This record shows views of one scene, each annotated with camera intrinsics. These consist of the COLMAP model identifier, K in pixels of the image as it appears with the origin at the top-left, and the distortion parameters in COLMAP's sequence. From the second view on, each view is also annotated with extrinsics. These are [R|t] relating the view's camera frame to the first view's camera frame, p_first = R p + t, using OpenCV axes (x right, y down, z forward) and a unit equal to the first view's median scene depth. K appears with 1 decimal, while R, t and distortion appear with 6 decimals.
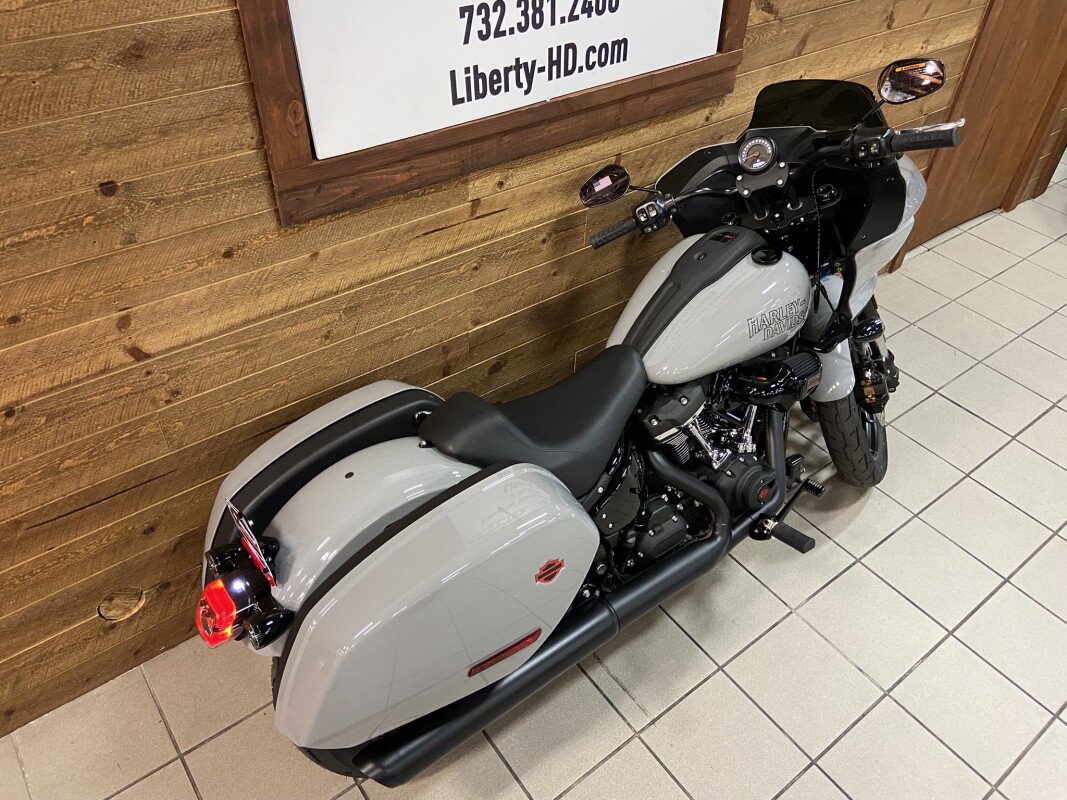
lens RADIAL K [[806.0, 0, 539.8], [0, 806.0, 397.8], [0, 0, 1]] dist [0.032213, -0.032703]
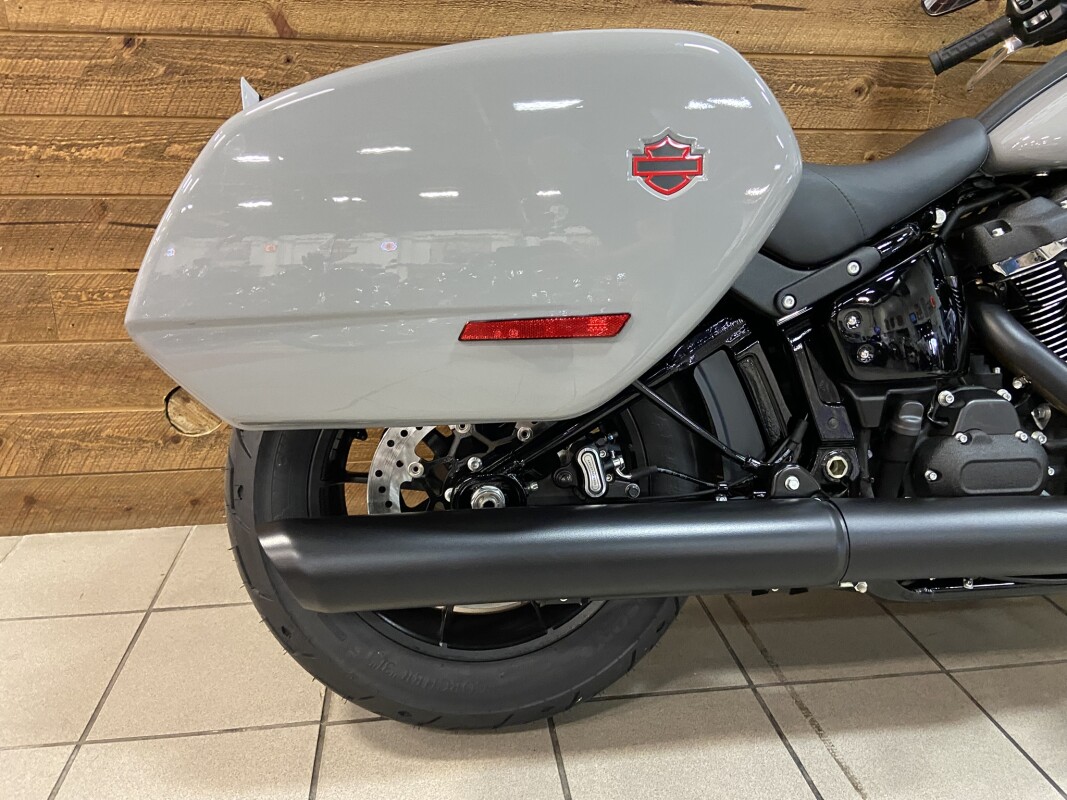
lens RADIAL K [[806.0, 0, 534.5], [0, 806.0, 406.9], [0, 0, 1]] dist [0.032213, -0.032703]
pose [[0.872398, 0.139824, -0.468371, 0.137478], [-0.307729, 0.901593, -0.304029, 0.379080], [0.379770, 0.409365, 0.829575, 0.462115]]
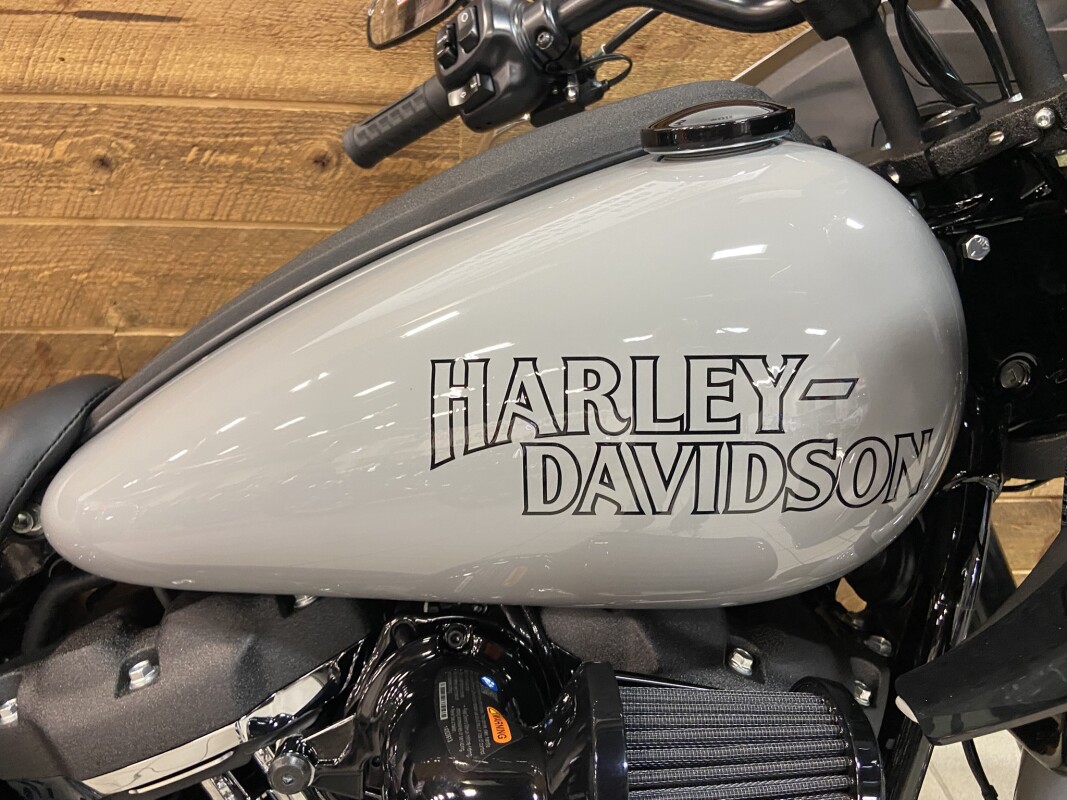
lens RADIAL K [[806.0, 0, 533.7], [0, 806.0, 393.4], [0, 0, 1]] dist [0.032213, -0.032703]
pose [[0.851998, 0.224234, -0.473094, 0.337610], [-0.353361, 0.913062, -0.203603, -0.048628], [0.386310, 0.340643, 0.857162, 0.798294]]
